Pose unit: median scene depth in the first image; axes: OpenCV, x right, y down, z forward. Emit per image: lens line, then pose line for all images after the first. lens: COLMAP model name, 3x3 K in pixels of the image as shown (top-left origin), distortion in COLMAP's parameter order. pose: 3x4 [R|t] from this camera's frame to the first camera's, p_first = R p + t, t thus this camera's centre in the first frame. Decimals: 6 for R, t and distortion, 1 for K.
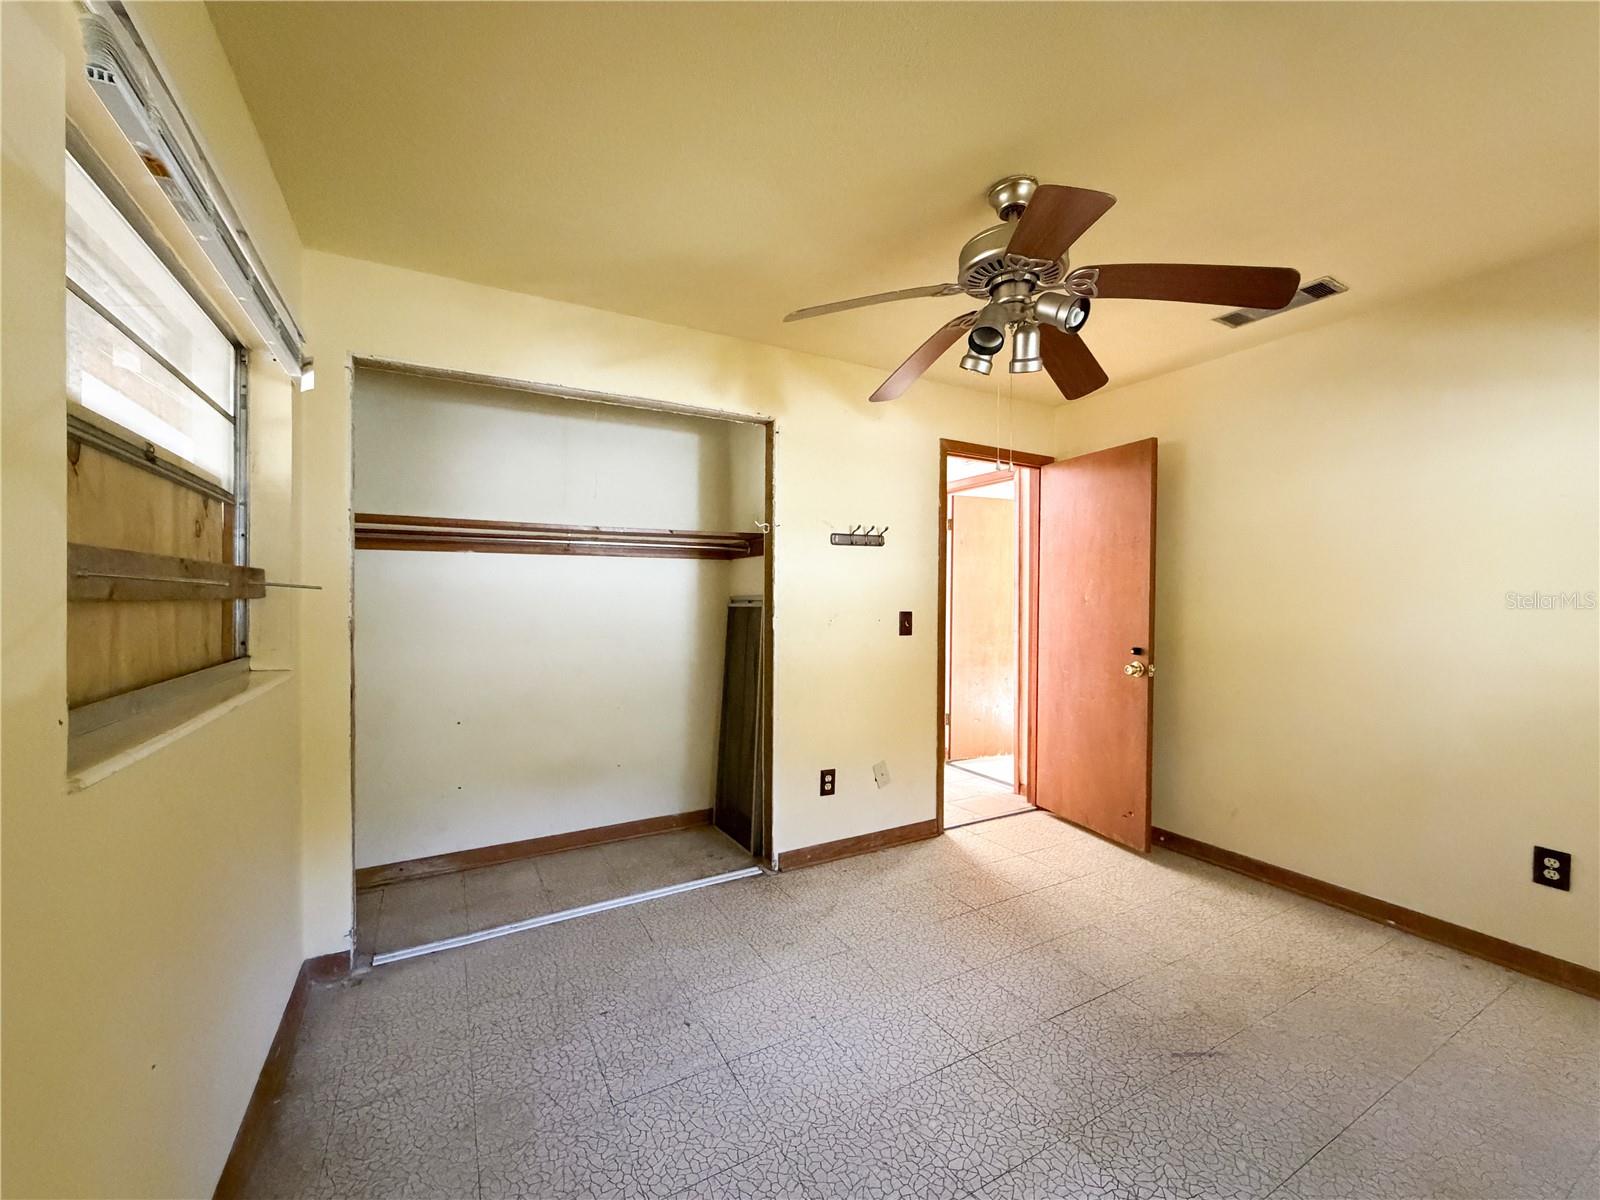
lens RADIAL K [[647.3, 0, 789.2], [0, 647.3, 603.8], [0, 0, 1]] dist [0.002125, 0.000133]
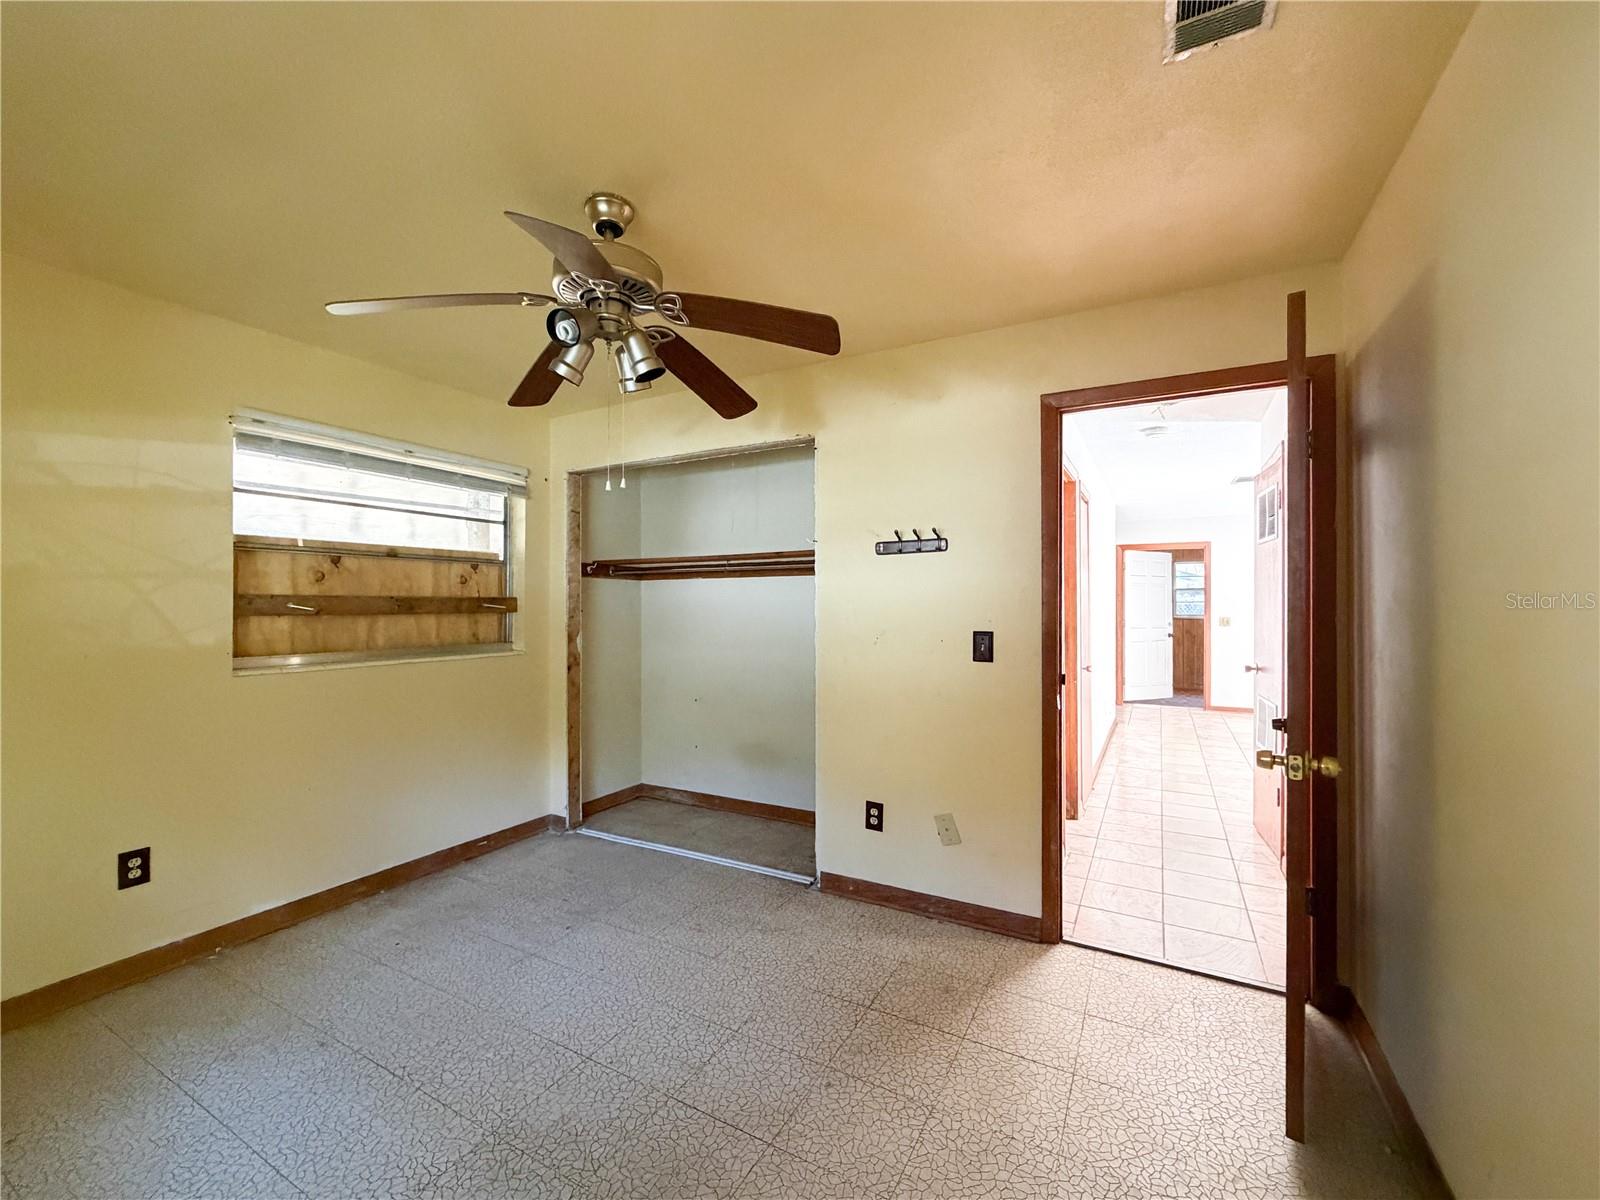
lens RADIAL K [[657.9, 0, 808.8], [0, 657.9, 604.4], [0, 0, 1]] dist [-0.000205, 0.000031]
pose [[0.531084, -0.003581, -0.847311, 0.832314], [-0.006350, 0.999946, -0.008207, -0.014297], [0.847295, 0.009739, 0.531033, 0.447817]]
